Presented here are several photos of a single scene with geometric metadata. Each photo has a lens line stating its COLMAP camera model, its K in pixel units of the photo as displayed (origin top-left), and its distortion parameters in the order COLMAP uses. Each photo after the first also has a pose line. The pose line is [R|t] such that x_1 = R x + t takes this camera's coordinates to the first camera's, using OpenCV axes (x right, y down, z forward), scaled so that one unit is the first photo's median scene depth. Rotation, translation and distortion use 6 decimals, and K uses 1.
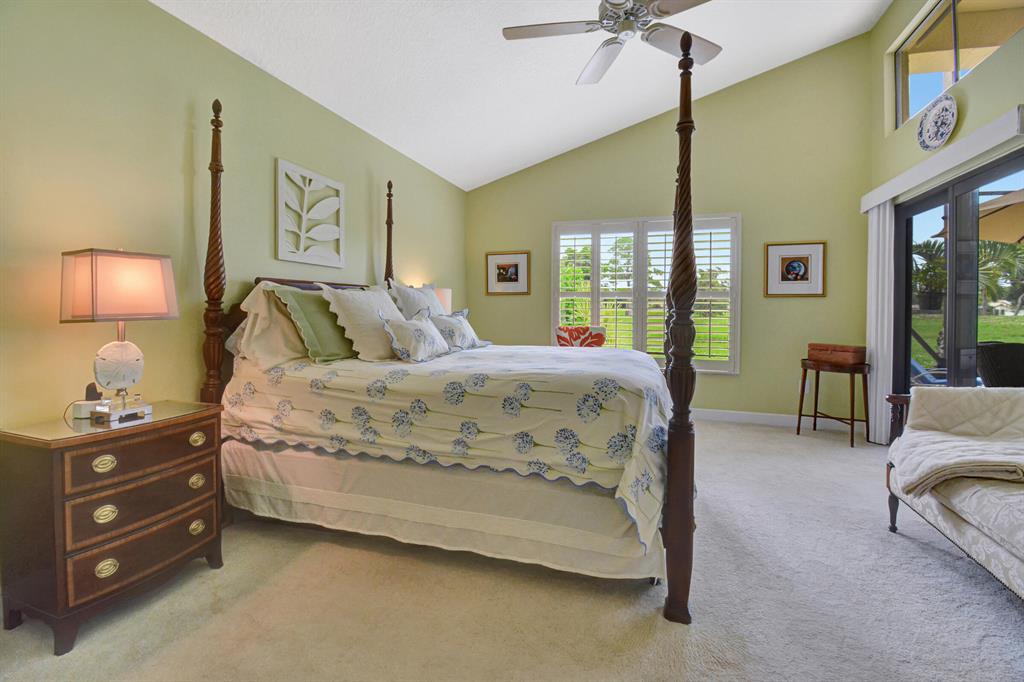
lens RADIAL K [[456.0, 0, 514.1], [0, 456.0, 329.5], [0, 0, 1]] dist [0.015900, -0.022649]
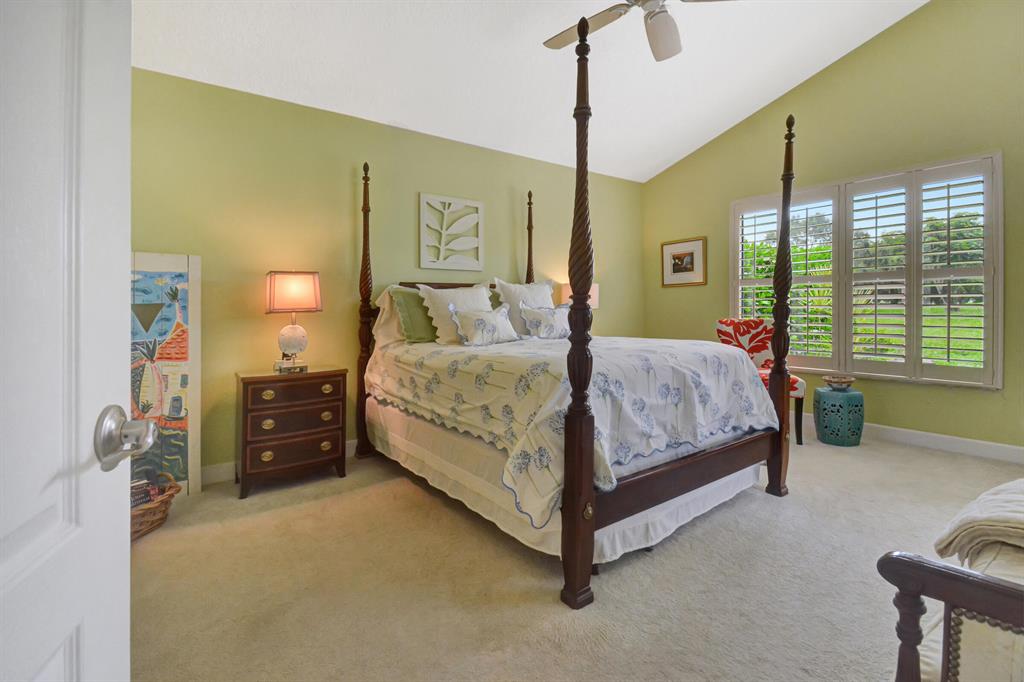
lens RADIAL K [[464.9, 0, 513.0], [0, 464.9, 323.3], [0, 0, 1]] dist [0.003509, -0.012727]
pose [[0.813036, -0.000524, -0.582214, 0.589976], [-0.005325, 0.999951, -0.008337, 0.021400], [0.582189, 0.009879, 0.812993, 0.065013]]
